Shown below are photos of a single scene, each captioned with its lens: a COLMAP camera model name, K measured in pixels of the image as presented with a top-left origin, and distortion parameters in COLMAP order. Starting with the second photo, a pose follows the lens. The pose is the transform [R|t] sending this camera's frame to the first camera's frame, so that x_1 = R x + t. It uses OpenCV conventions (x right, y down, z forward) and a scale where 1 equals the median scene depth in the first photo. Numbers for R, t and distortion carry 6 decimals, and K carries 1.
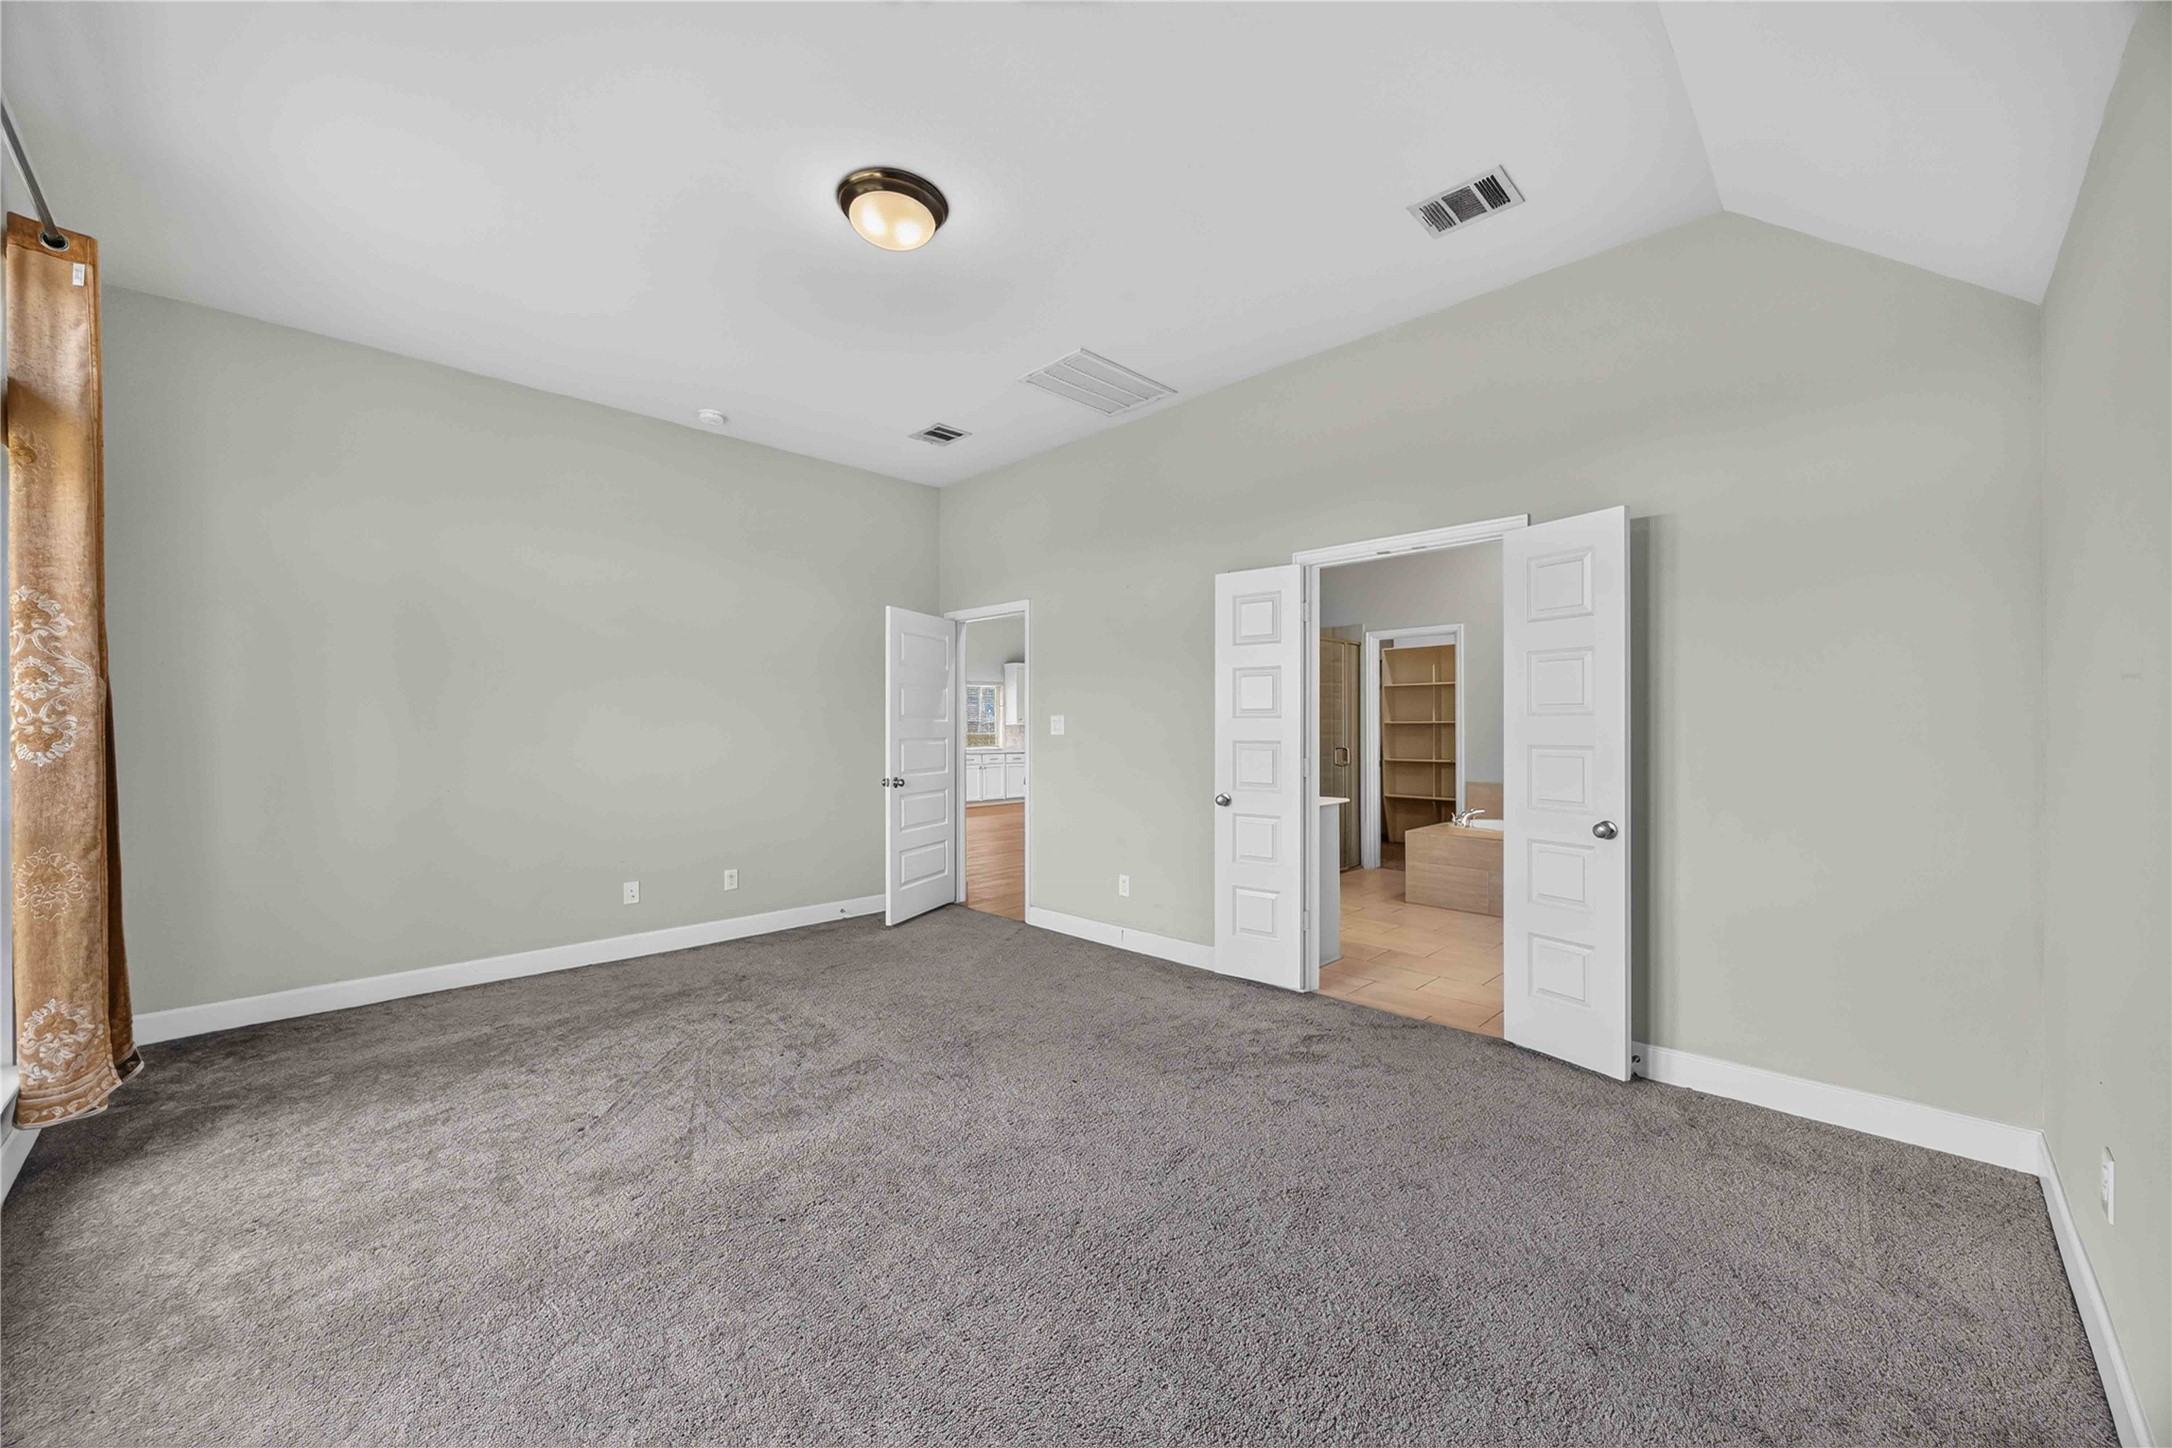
lens RADIAL K [[823.9, 0, 1084.9], [0, 823.9, 727.2], [0, 0, 1]] dist [-0.002560, -0.000017]
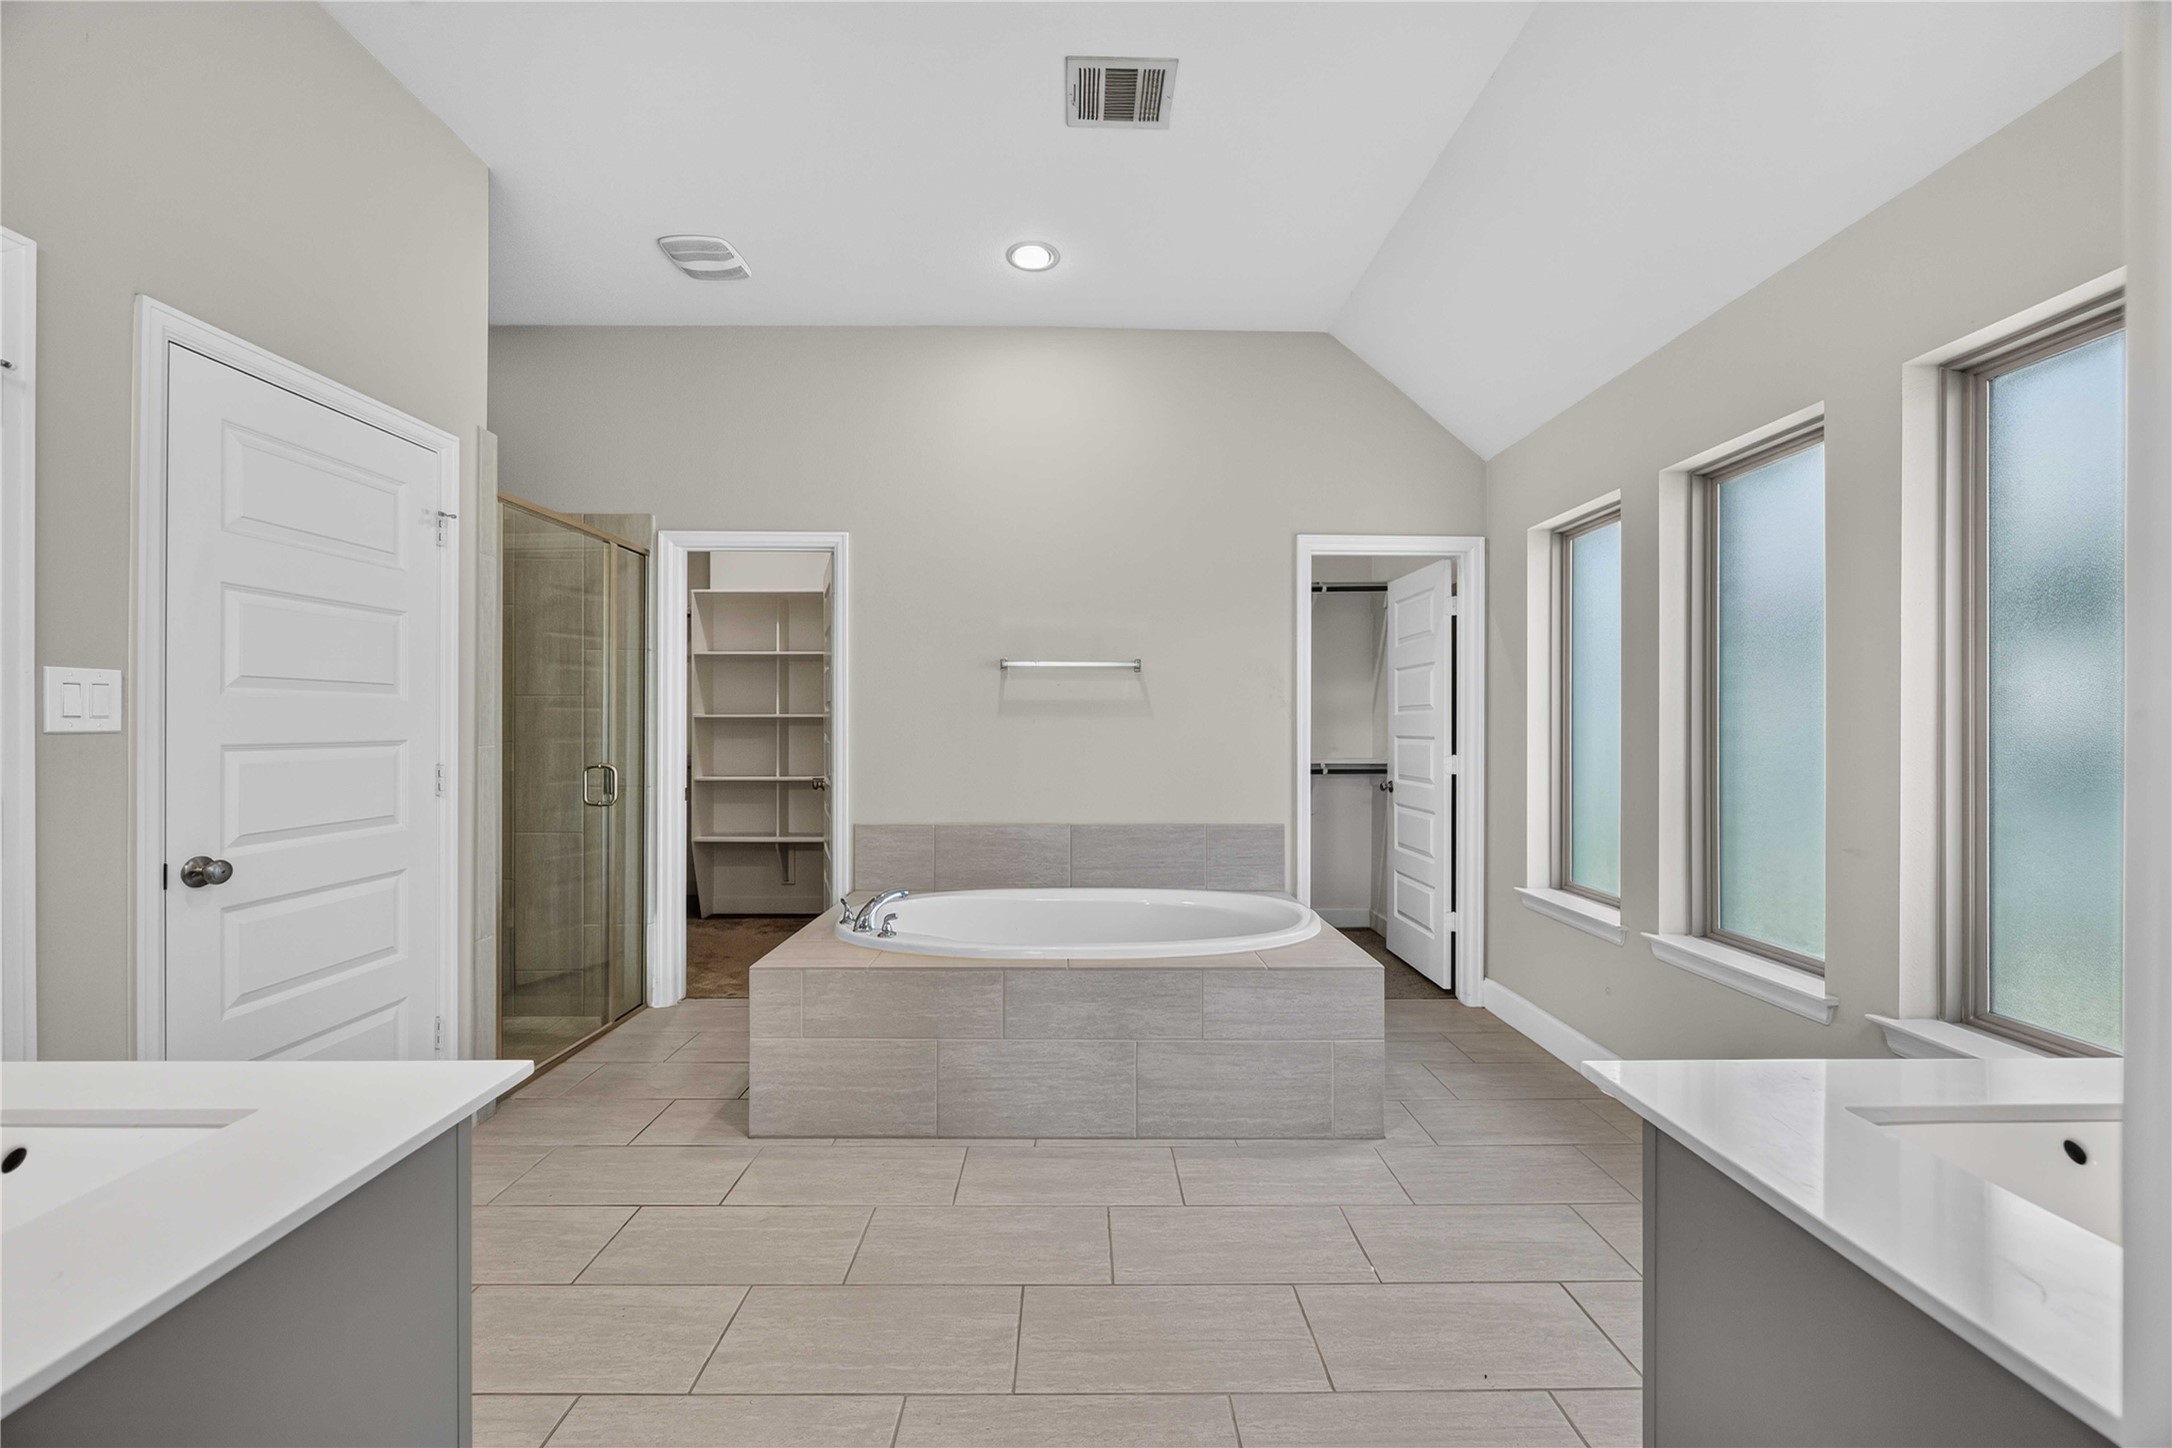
lens RADIAL K [[823.9, 0, 1084.9], [0, 823.9, 727.2], [0, 0, 1]] dist [-0.002560, -0.000017]
pose [[0.698454, 0.005337, 0.715635, 0.162566], [-0.007823, 0.999969, 0.000178, 0.000999], [-0.715612, -0.005723, 0.698475, 0.459949]]
